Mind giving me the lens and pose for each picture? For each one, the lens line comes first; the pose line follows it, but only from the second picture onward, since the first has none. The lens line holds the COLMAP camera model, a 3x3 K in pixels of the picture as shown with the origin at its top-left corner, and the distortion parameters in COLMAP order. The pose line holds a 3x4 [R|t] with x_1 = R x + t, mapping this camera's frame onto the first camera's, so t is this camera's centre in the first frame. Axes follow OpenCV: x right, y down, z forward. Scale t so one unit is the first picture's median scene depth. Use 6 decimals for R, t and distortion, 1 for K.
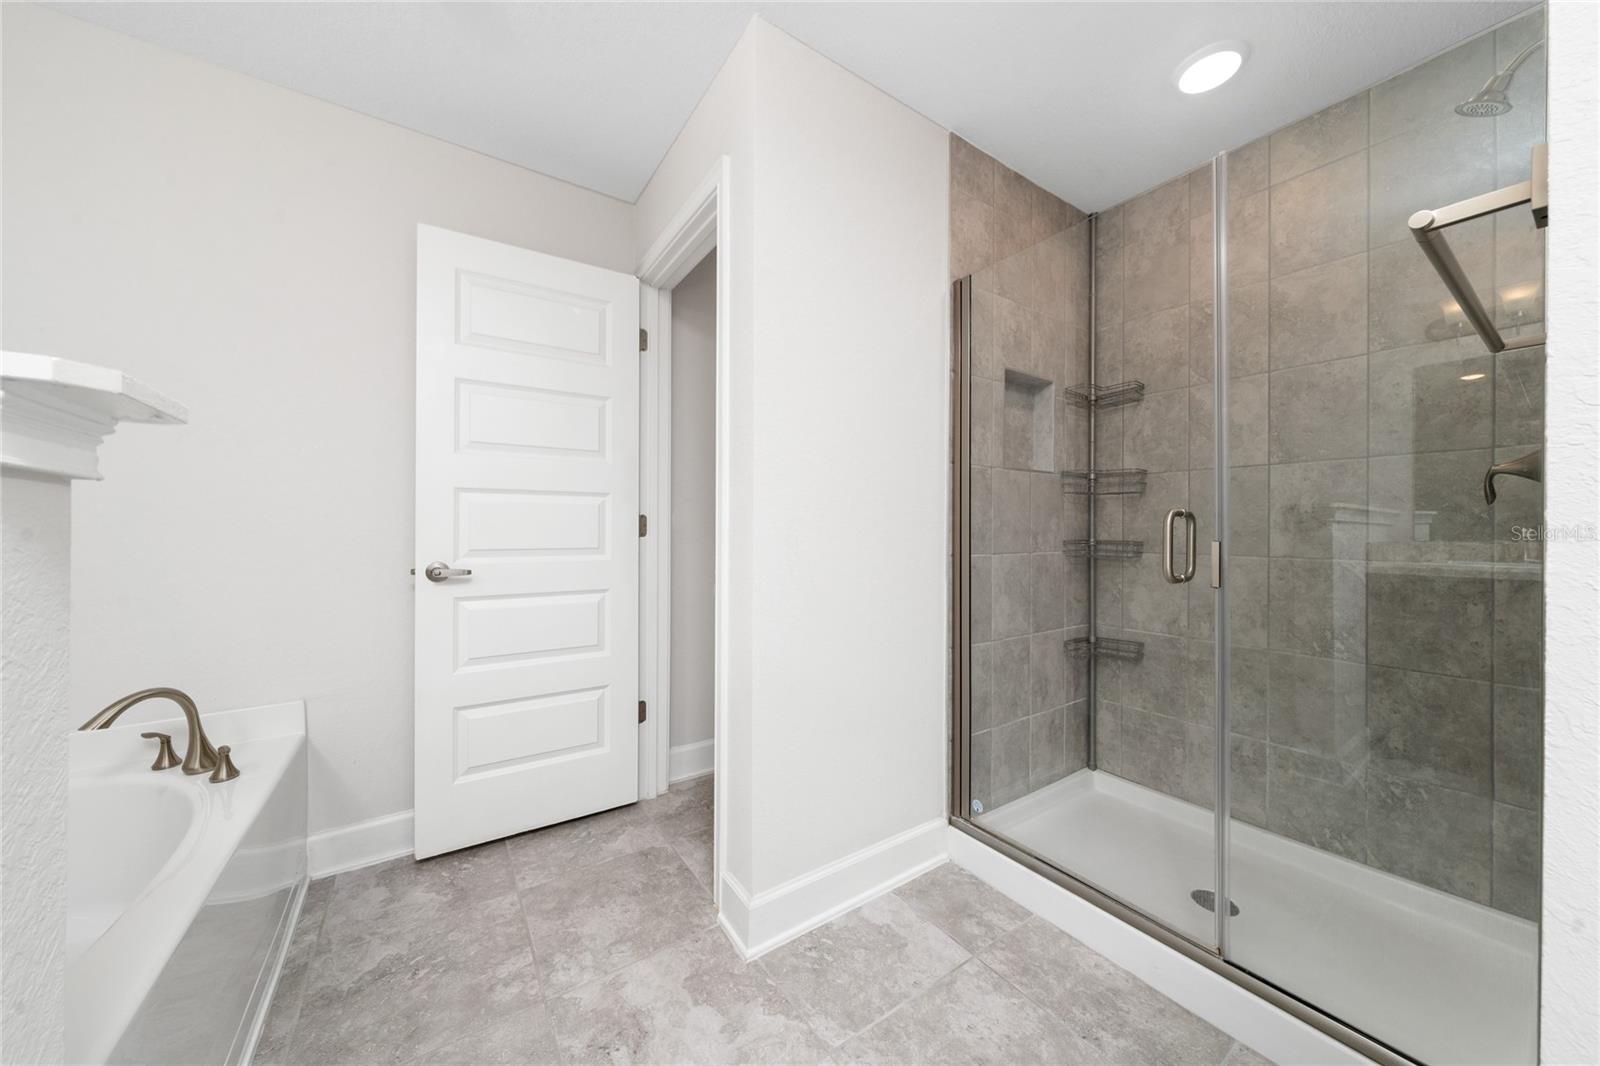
lens RADIAL K [[545.7, 0, 801.7], [0, 545.7, 530.3], [0, 0, 1]] dist [-0.001650, -0.000531]
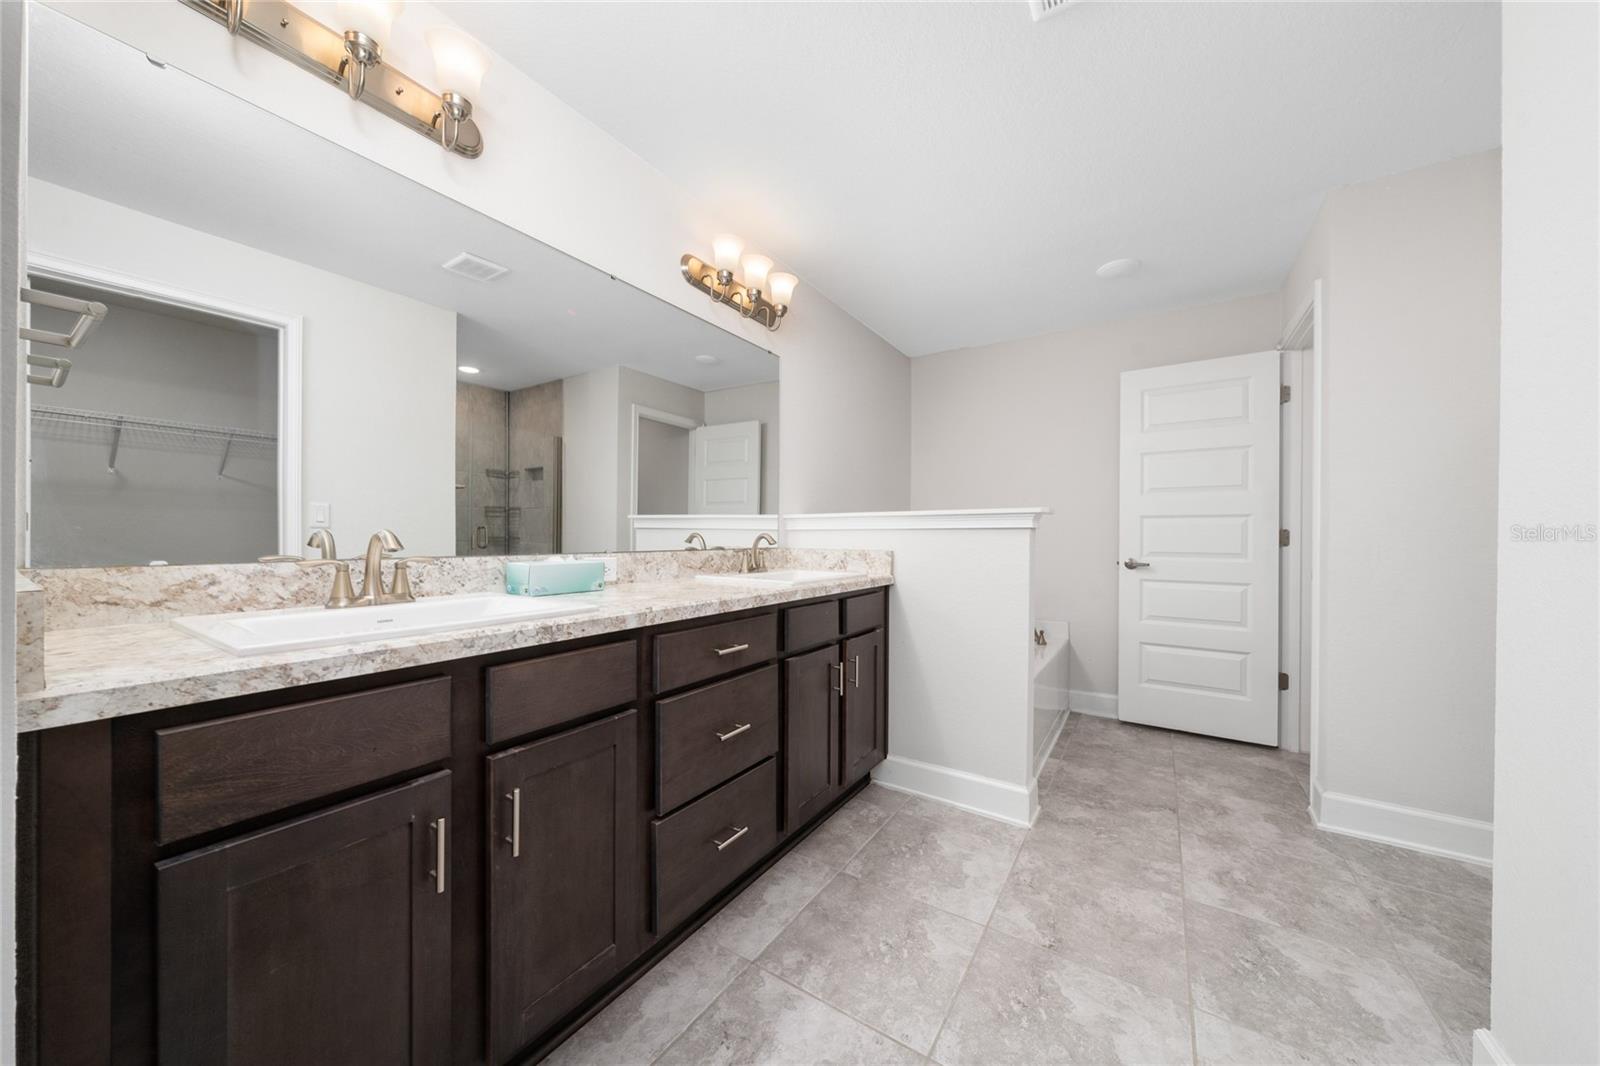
lens RADIAL K [[545.7, 0, 800.4], [0, 545.7, 538.9], [0, 0, 1]] dist [-0.001650, -0.000531]
pose [[0.386219, 0.000011, -0.922407, 0.613336], [-0.001017, 0.999999, -0.000413, -0.004928], [0.922407, 0.001097, 0.386219, -0.751219]]
